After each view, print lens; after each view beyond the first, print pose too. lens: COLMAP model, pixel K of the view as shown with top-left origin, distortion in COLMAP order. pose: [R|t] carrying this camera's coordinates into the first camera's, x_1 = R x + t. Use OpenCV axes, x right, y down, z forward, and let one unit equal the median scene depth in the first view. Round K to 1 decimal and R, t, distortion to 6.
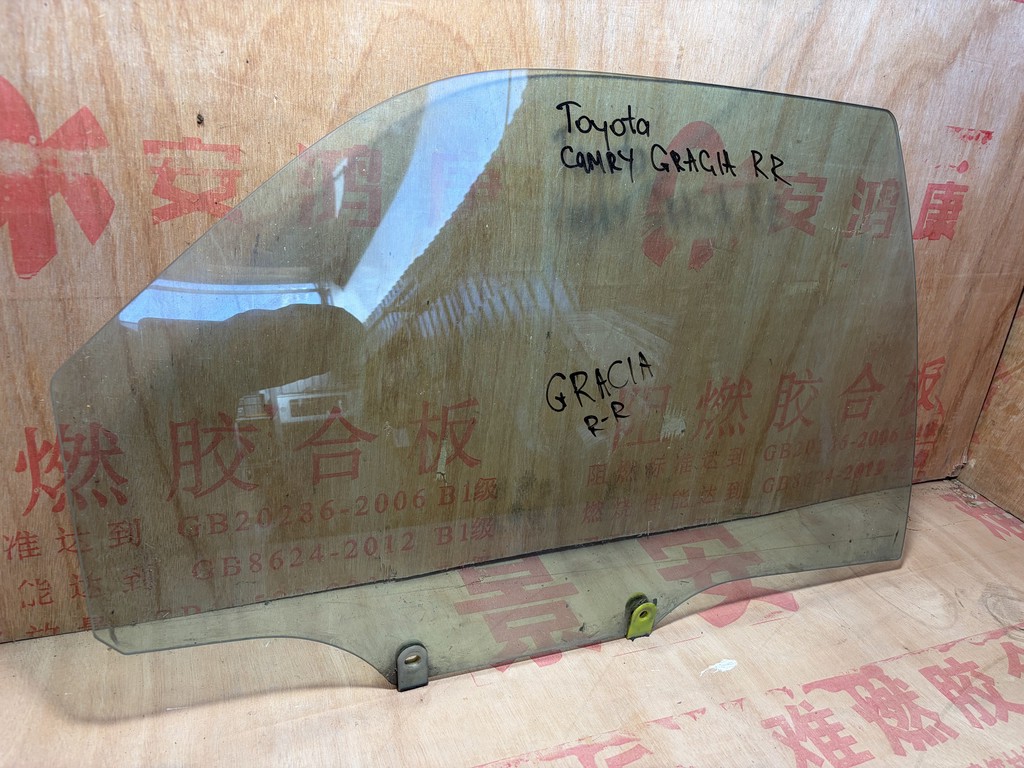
lens RADIAL K [[771.0, 0, 505.9], [0, 771.0, 392.7], [0, 0, 1]] dist [0.017378, -0.022748]
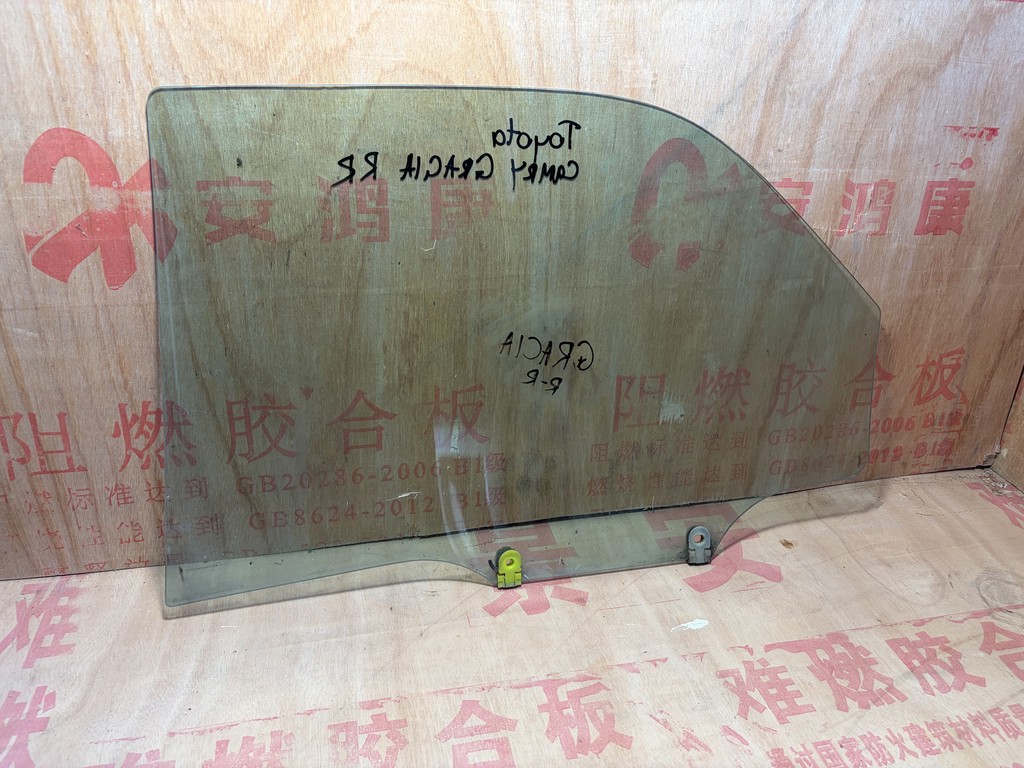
lens RADIAL K [[771.0, 0, 516.1], [0, 771.0, 391.1], [0, 0, 1]] dist [0.017378, -0.022748]
pose [[0.987099, 0.010304, -0.159778, 0.208042], [-0.007597, 0.999817, 0.017543, -0.003136], [0.159930, -0.016103, 0.986997, -0.147904]]
